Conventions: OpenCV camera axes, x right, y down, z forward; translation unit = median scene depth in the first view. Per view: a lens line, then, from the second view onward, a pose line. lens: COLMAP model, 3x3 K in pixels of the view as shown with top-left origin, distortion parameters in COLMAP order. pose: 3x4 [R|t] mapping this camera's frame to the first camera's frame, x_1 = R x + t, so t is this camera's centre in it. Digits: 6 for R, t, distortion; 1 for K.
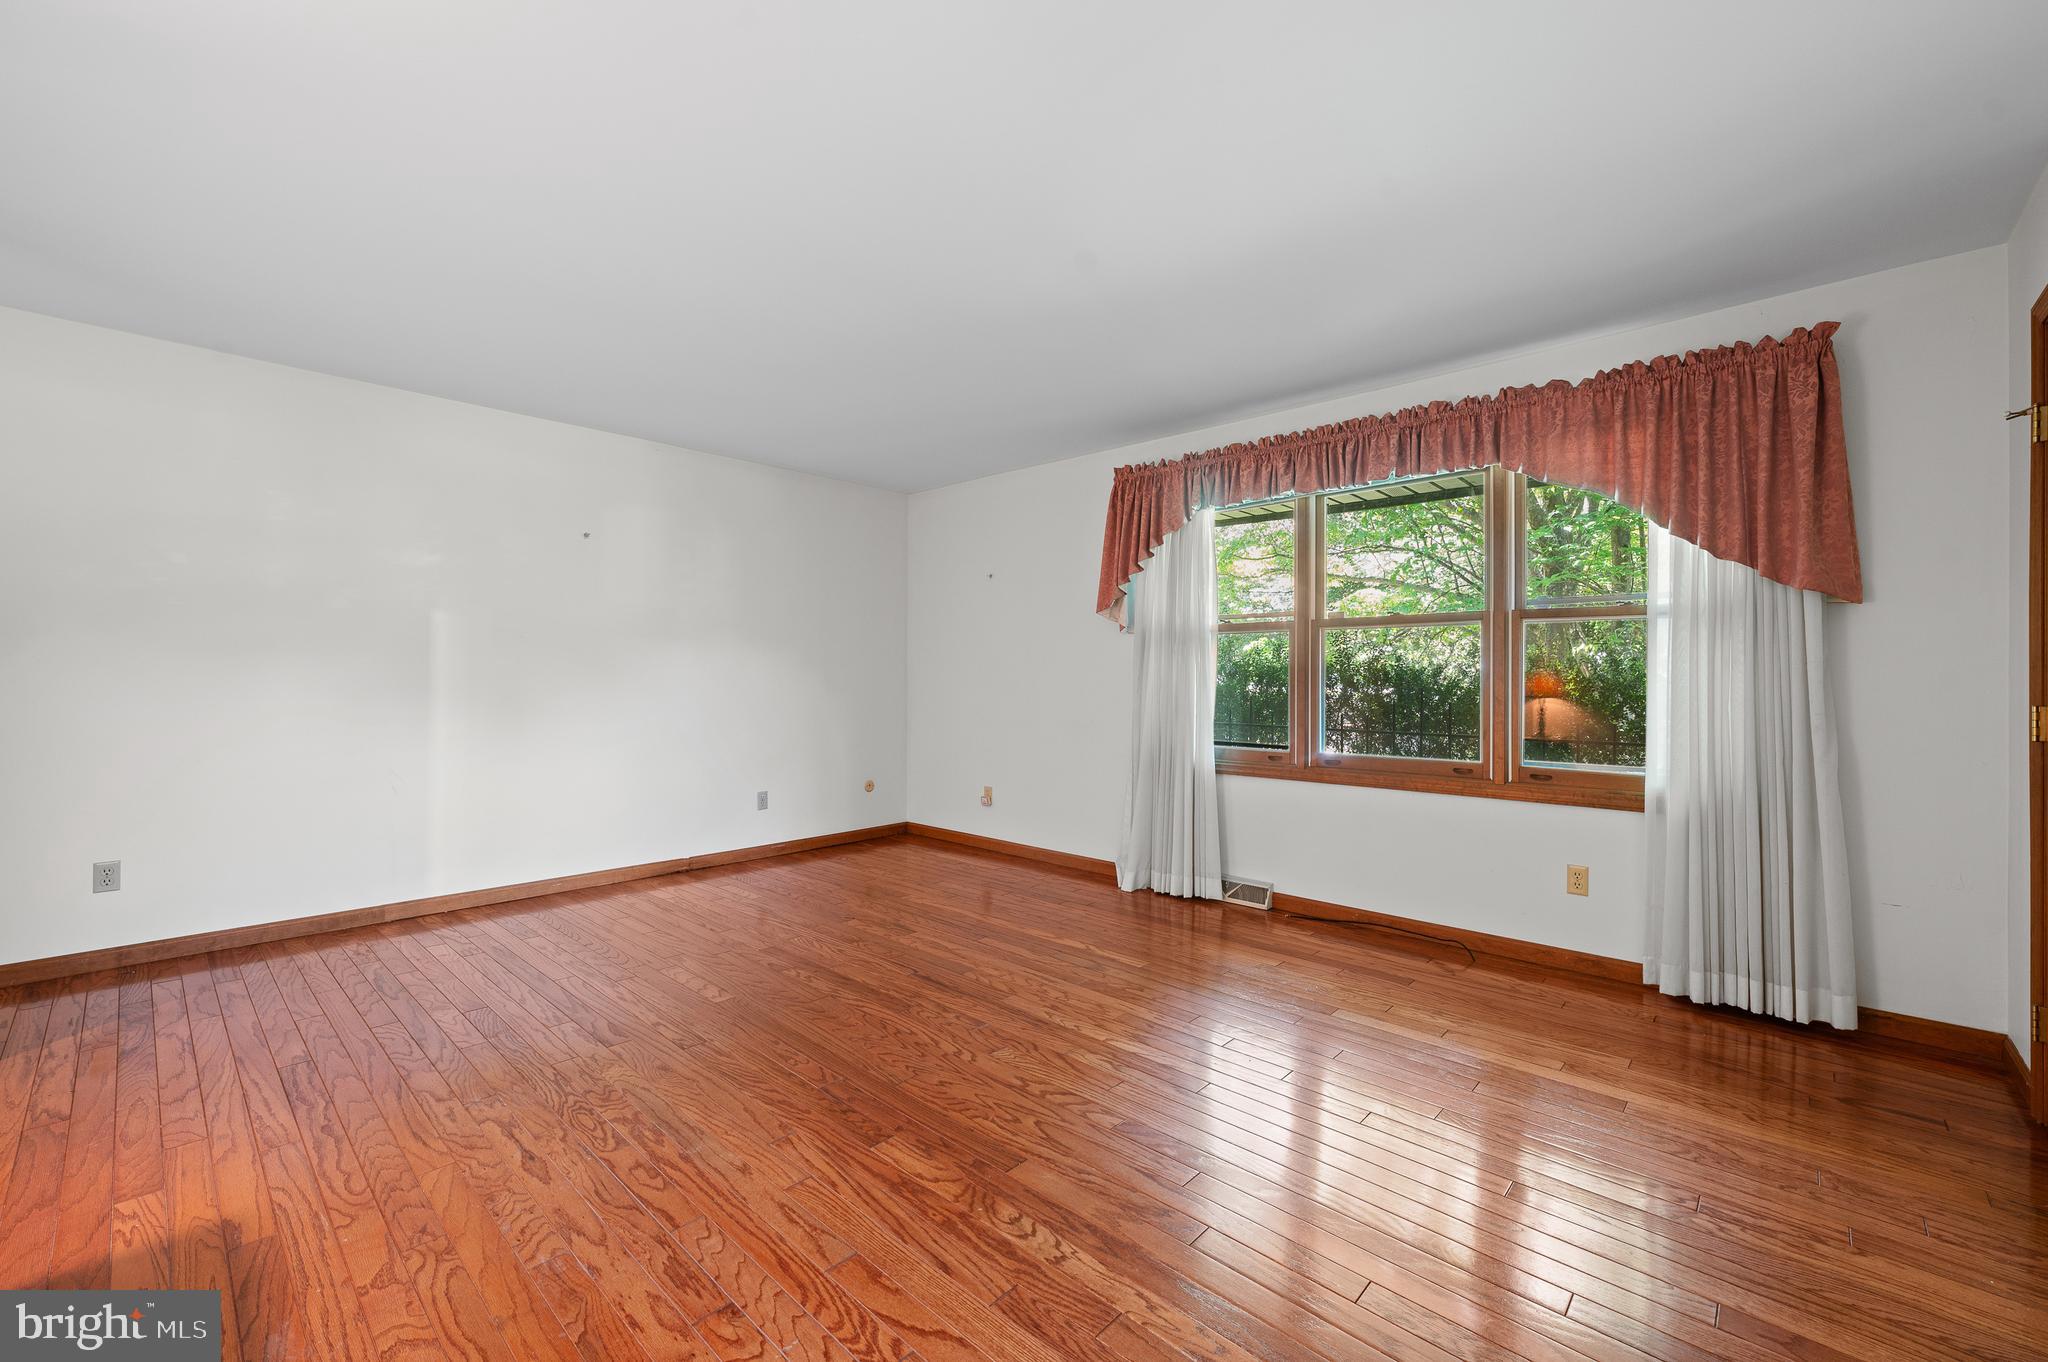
lens RADIAL K [[815.8, 0, 1037.3], [0, 815.8, 674.0], [0, 0, 1]] dist [-0.006811, 0.000316]
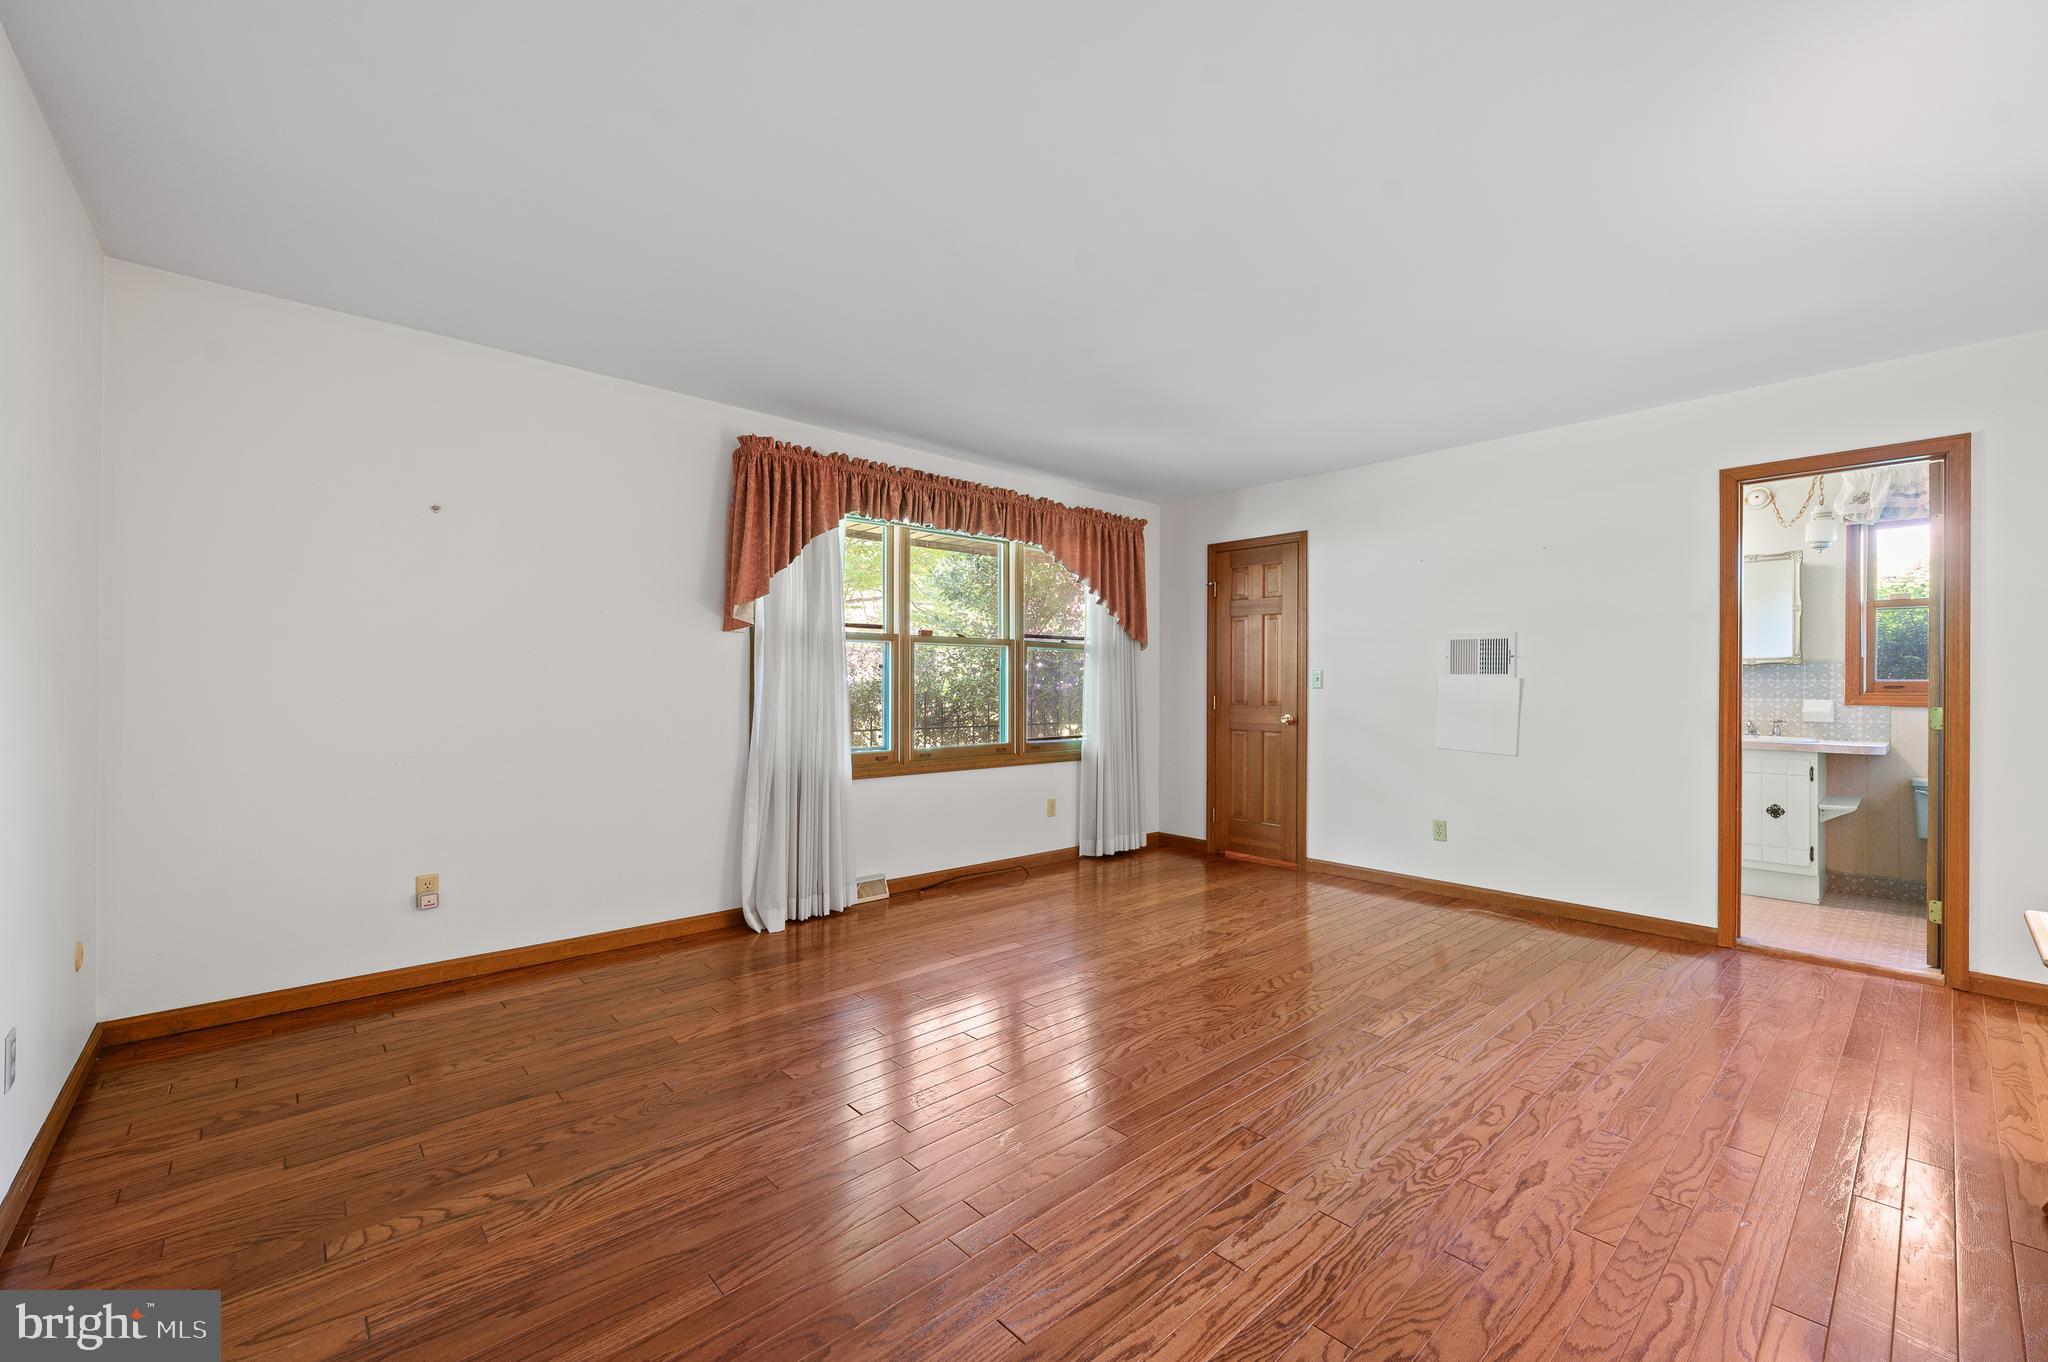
lens RADIAL K [[815.8, 0, 1014.0], [0, 815.8, 686.5], [0, 0, 1]] dist [-0.006811, 0.000316]
pose [[0.117273, -0.006422, 0.993079, -1.239939], [-0.007043, 0.999949, 0.007299, -0.004933], [-0.993075, -0.007850, 0.117221, 1.117473]]
